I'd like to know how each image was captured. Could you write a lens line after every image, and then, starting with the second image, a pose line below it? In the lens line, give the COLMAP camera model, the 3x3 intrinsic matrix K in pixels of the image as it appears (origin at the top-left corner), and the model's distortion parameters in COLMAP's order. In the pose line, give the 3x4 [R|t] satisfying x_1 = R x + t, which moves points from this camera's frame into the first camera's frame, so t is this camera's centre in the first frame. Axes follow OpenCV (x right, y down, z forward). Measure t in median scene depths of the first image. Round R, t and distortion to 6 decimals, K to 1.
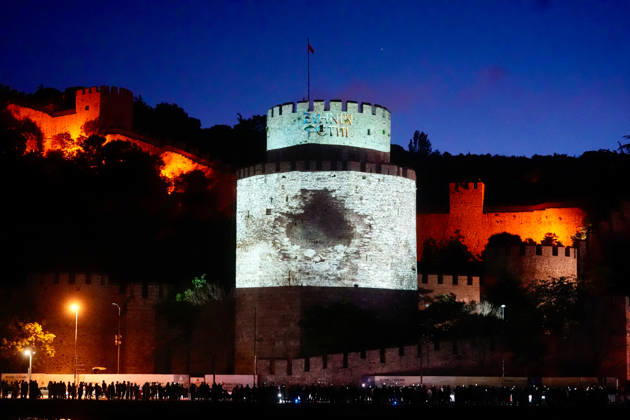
lens RADIAL K [[1277.1, 0, 315.0], [0, 1277.1, 210.0], [0, 0, 1]] dist [-0.039107, -0.040545]
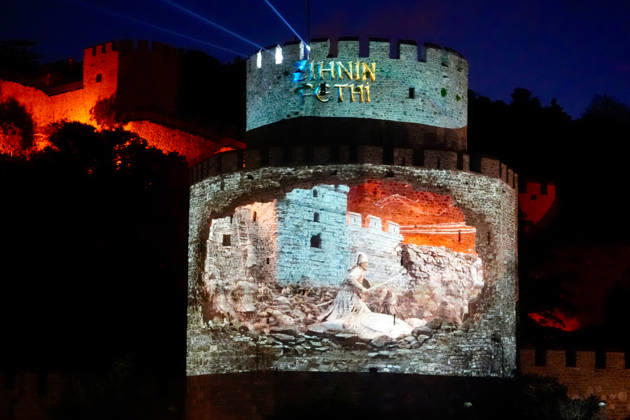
lens RADIAL K [[2133.3, 0, 315.0], [0, 2133.3, 210.0], [0, 0, 1]] dist [0.005044, 0.474283]
pose [[0.980463, -0.023747, -0.195263, 0.180059], [0.019335, 0.999514, -0.024469, 0.011590], [0.195749, 0.020215, 0.980446, 0.084123]]
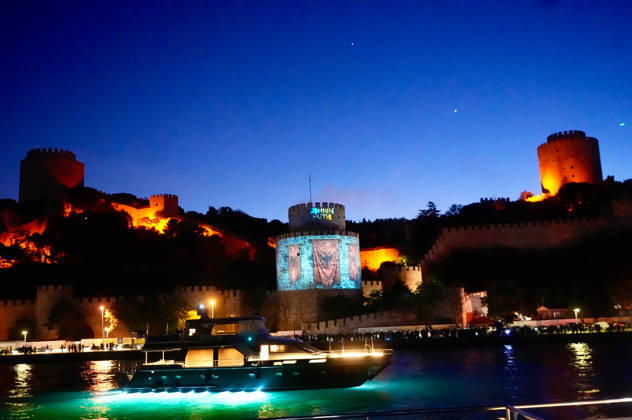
lens RADIAL K [[616.8, 0, 316.0], [0, 616.8, 210.0], [0, 0, 1]] dist [-0.002891, -0.003292]
pose [[0.978523, -0.009355, 0.205925, -0.214862], [0.022406, 0.997878, -0.061137, -0.008489], [-0.204916, 0.064438, 0.976656, -0.030872]]
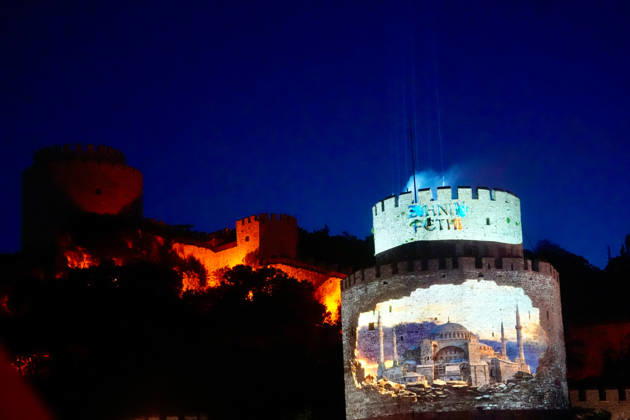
lens RADIAL K [[1277.1, 0, 315.0], [0, 1277.1, 210.0], [0, 0, 1]] dist [-0.039107, -0.040545]
pose [[0.973470, -0.096555, -0.207446, 0.104995], [0.072859, 0.990219, -0.118991, 0.022043], [0.216906, 0.100720, 0.970983, 0.169272]]
